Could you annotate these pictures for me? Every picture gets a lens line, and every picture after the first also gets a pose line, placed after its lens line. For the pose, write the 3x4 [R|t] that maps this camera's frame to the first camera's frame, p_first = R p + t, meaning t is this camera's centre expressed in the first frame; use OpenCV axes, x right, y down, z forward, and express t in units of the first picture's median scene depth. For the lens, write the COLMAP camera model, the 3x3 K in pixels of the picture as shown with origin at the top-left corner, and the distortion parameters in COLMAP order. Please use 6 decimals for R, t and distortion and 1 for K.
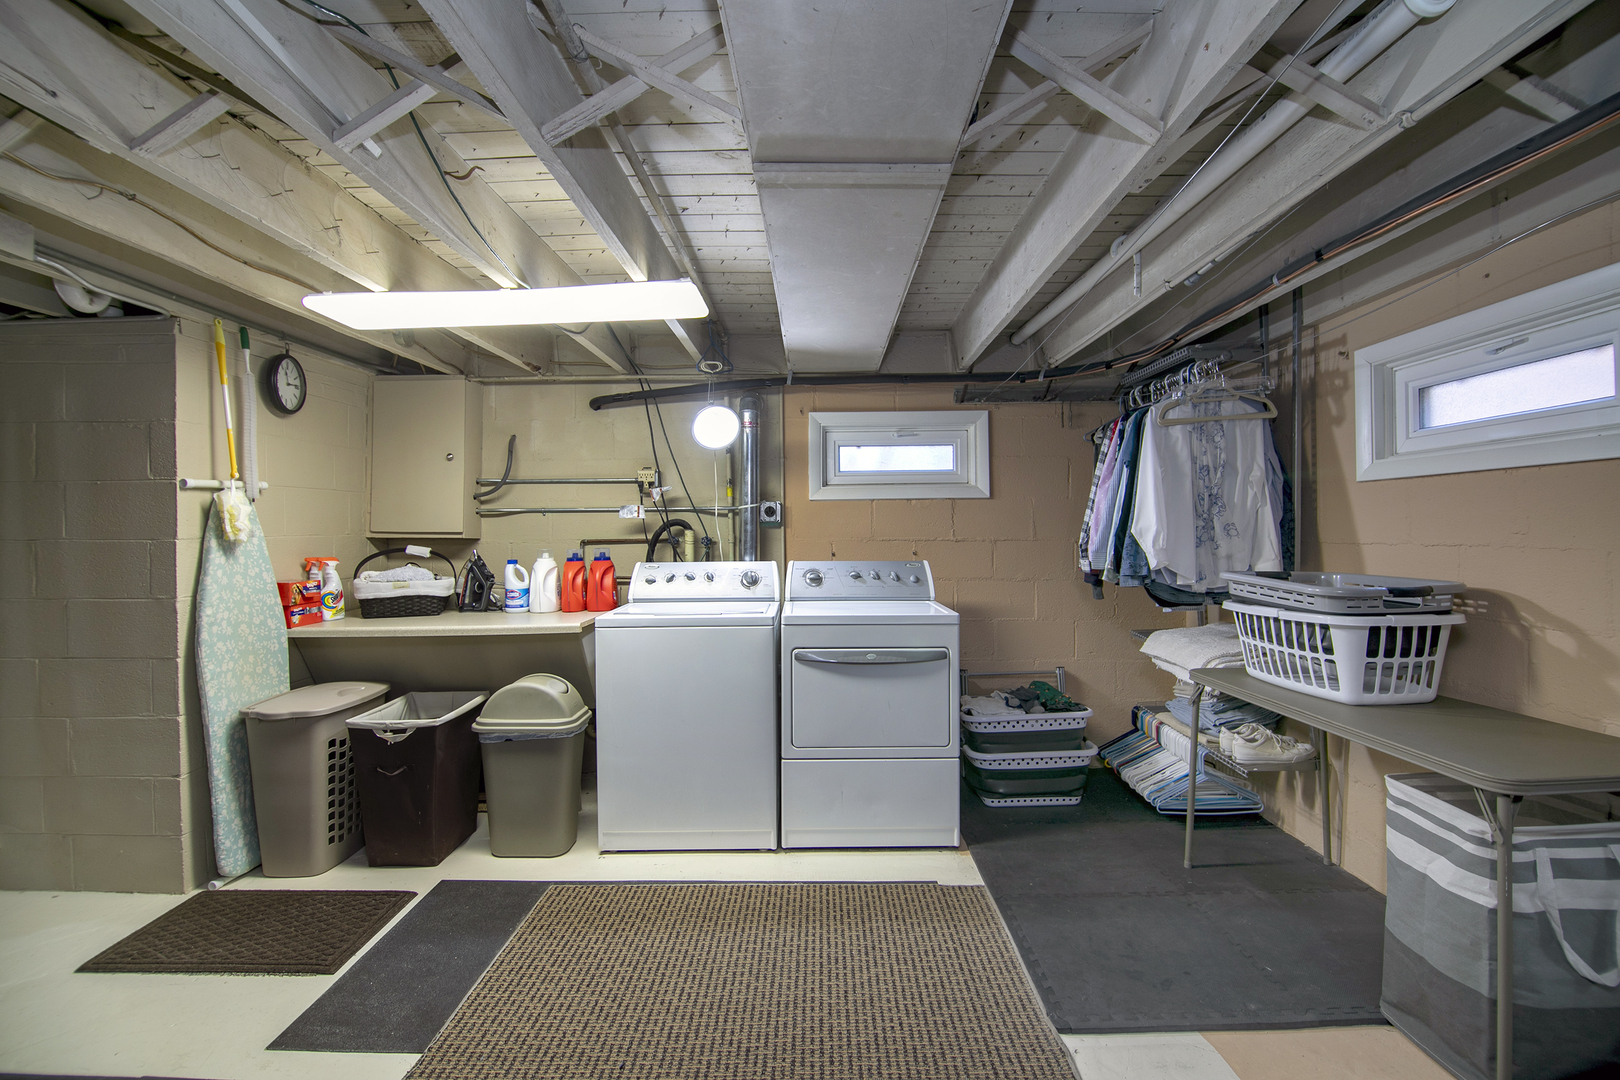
lens RADIAL K [[731.3, 0, 812.9], [0, 731.3, 531.2], [0, 0, 1]] dist [0.018683, -0.002699]
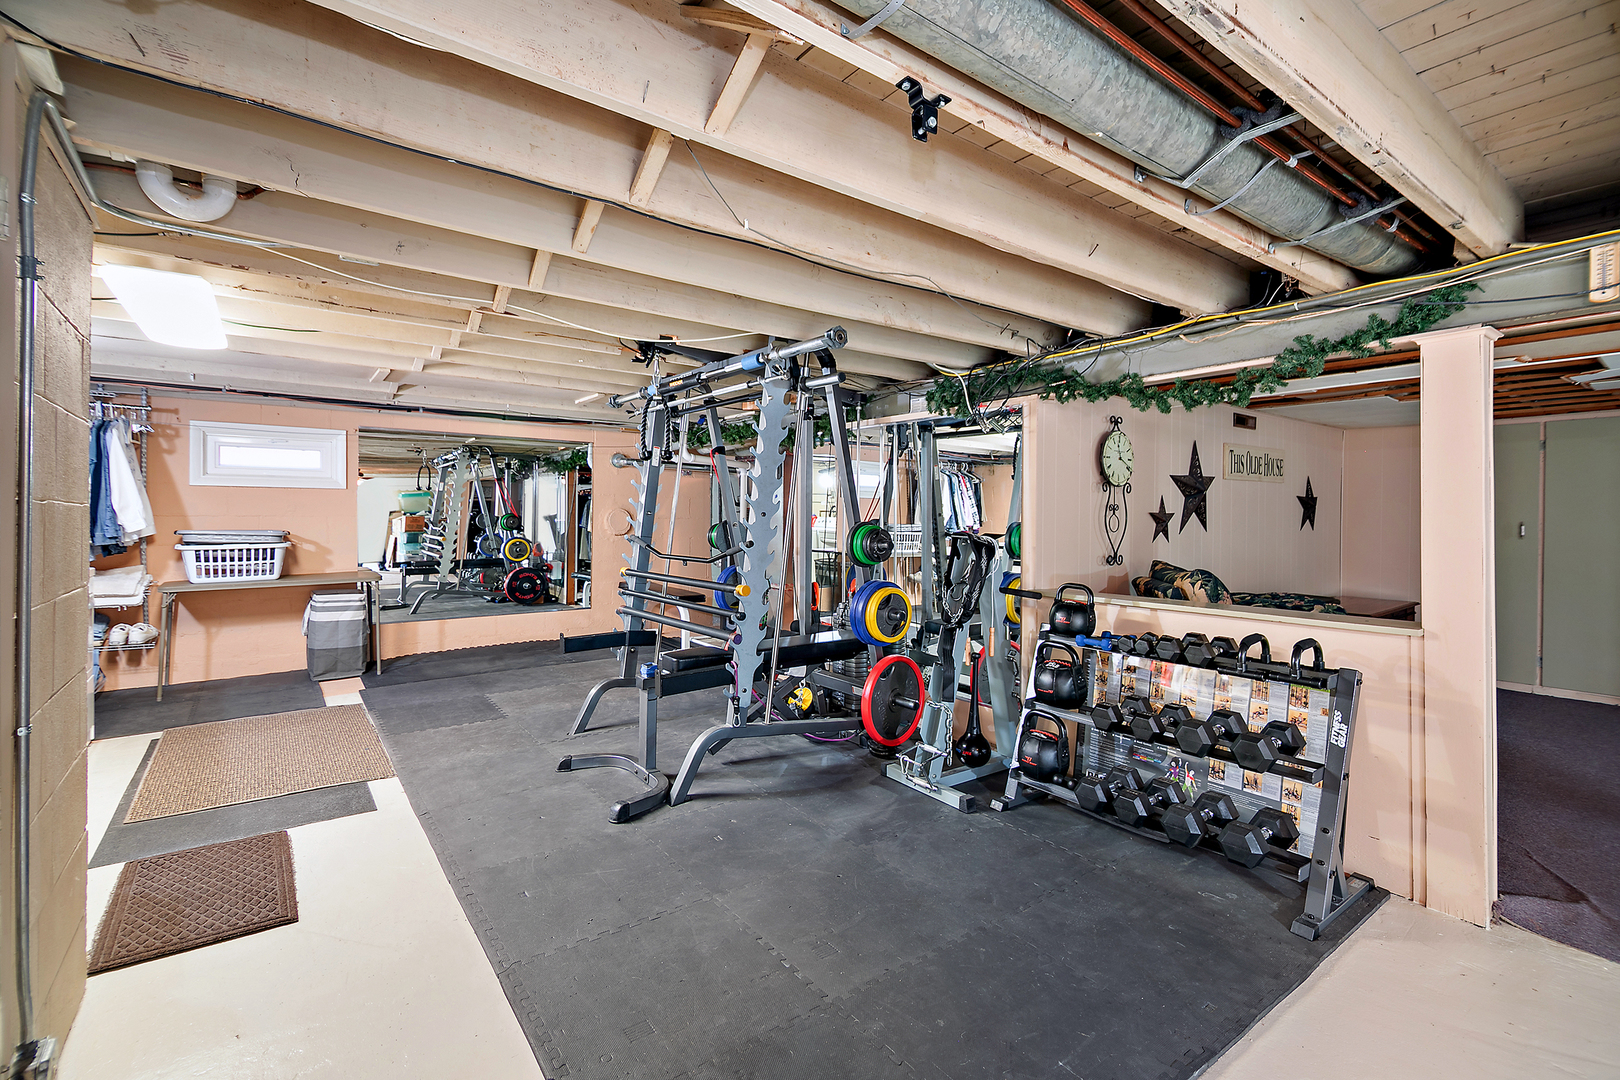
lens RADIAL K [[731.3, 0, 812.3], [0, 731.3, 523.4], [0, 0, 1]] dist [0.018683, -0.002699]
pose [[-0.607689, -0.002273, 0.794172, -2.273173], [0.007224, 0.999939, 0.008390, 0.038424], [-0.794142, 0.010836, -0.607635, 1.052250]]
